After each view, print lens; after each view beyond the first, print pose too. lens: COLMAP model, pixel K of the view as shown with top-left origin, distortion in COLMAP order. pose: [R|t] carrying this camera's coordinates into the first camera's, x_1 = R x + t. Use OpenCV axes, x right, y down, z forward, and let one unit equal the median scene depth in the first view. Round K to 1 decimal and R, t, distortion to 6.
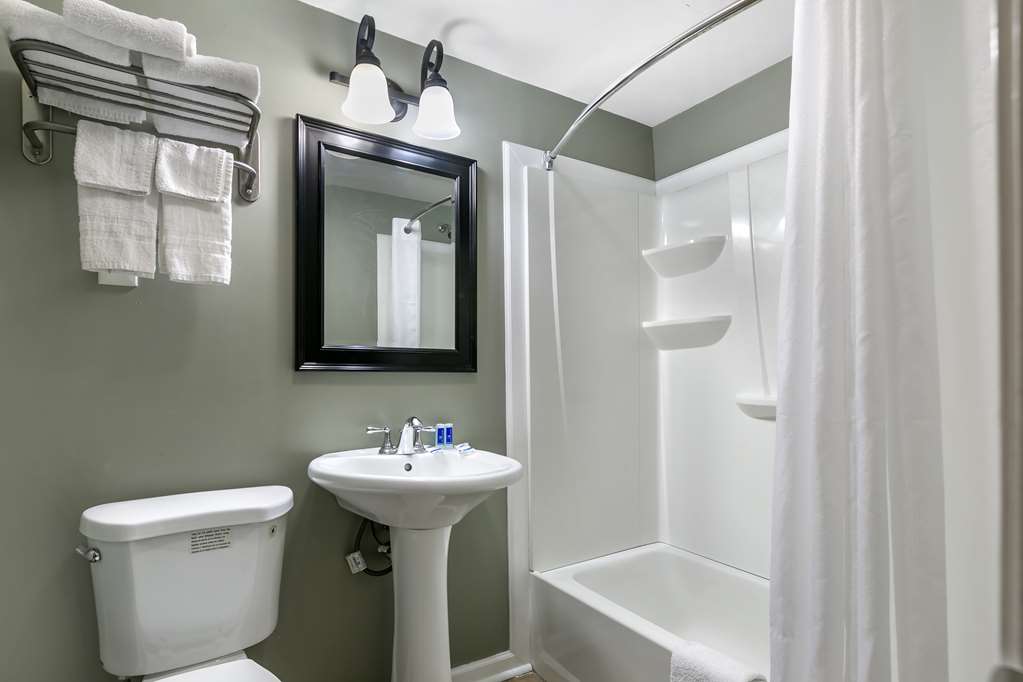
lens RADIAL K [[511.0, 0, 510.7], [0, 511.0, 368.1], [0, 0, 1]] dist [0.001228, 0.000229]
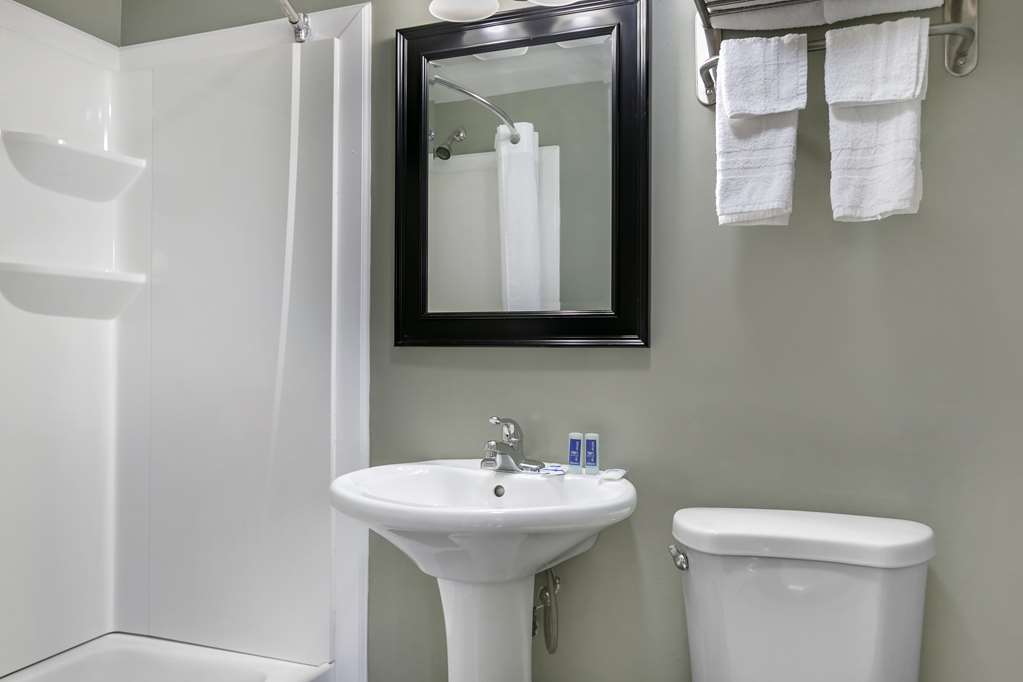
lens RADIAL K [[770.0, 0, 511.5], [0, 770.0, 341.0], [0, 0, 1]] dist [-0.068104, -0.000115]
pose [[0.605038, -0.002328, -0.796193, 0.568682], [0.004485, 0.999990, 0.000485, -0.004161], [0.796184, -0.003865, 0.605043, 0.363347]]
